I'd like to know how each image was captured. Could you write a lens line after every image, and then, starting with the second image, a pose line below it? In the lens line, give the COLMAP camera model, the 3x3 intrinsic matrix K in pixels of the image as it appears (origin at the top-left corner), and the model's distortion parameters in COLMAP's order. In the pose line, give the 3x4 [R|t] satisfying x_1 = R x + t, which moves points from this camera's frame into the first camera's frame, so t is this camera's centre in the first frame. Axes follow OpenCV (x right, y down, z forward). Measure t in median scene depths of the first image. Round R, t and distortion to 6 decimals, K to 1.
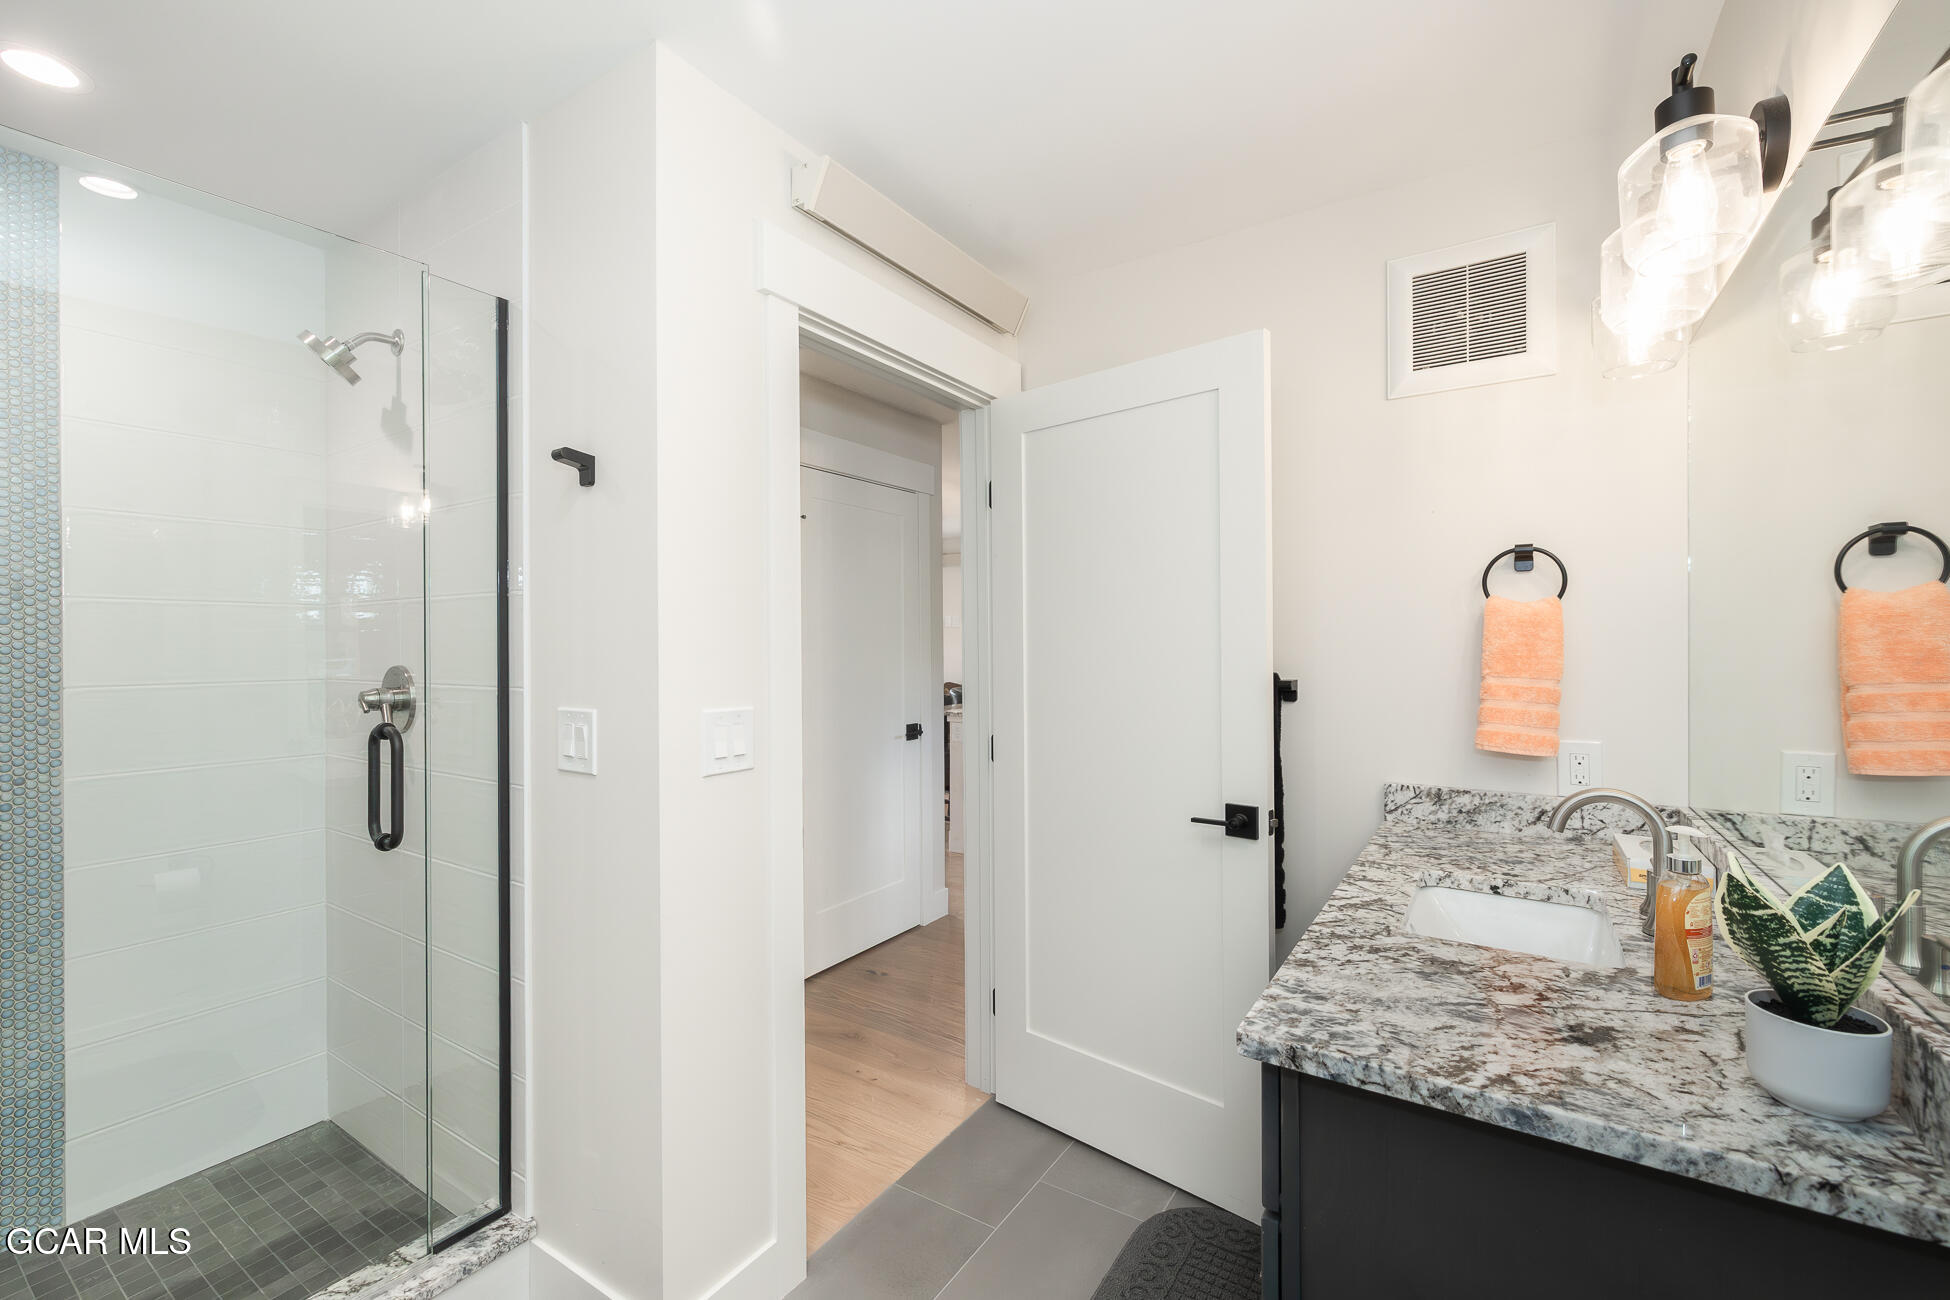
lens RADIAL K [[852.9, 0, 960.9], [0, 852.9, 645.7], [0, 0, 1]] dist [0.002141, 0.000660]
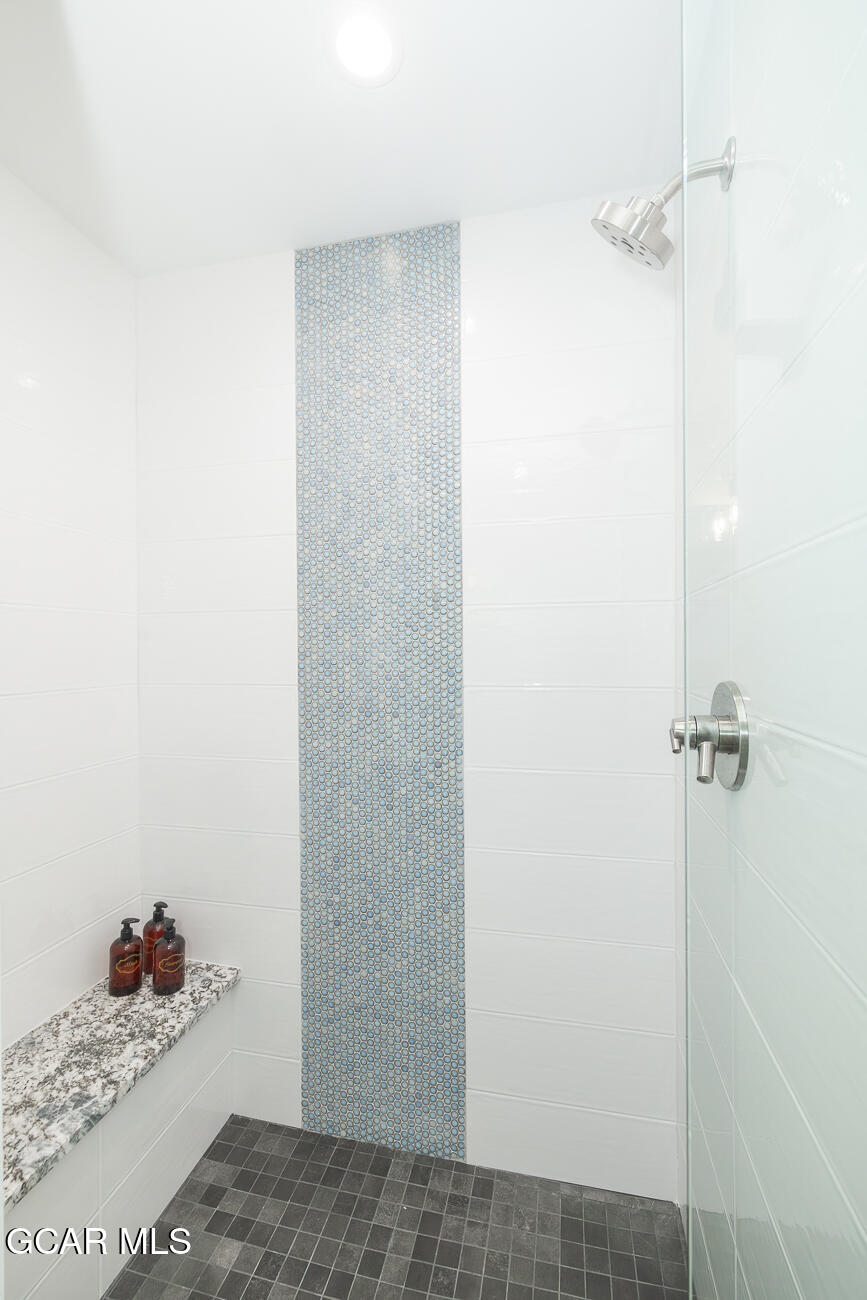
lens RADIAL K [[568.6, 0, 425.6], [0, 568.6, 650.8], [0, 0, 1]] dist [0.002141, 0.000660]
pose [[0.351063, 0.005114, -0.936338, -0.370015], [-0.004134, 0.999984, 0.003911, -0.000447], [0.936343, 0.002498, 0.351079, 0.696722]]
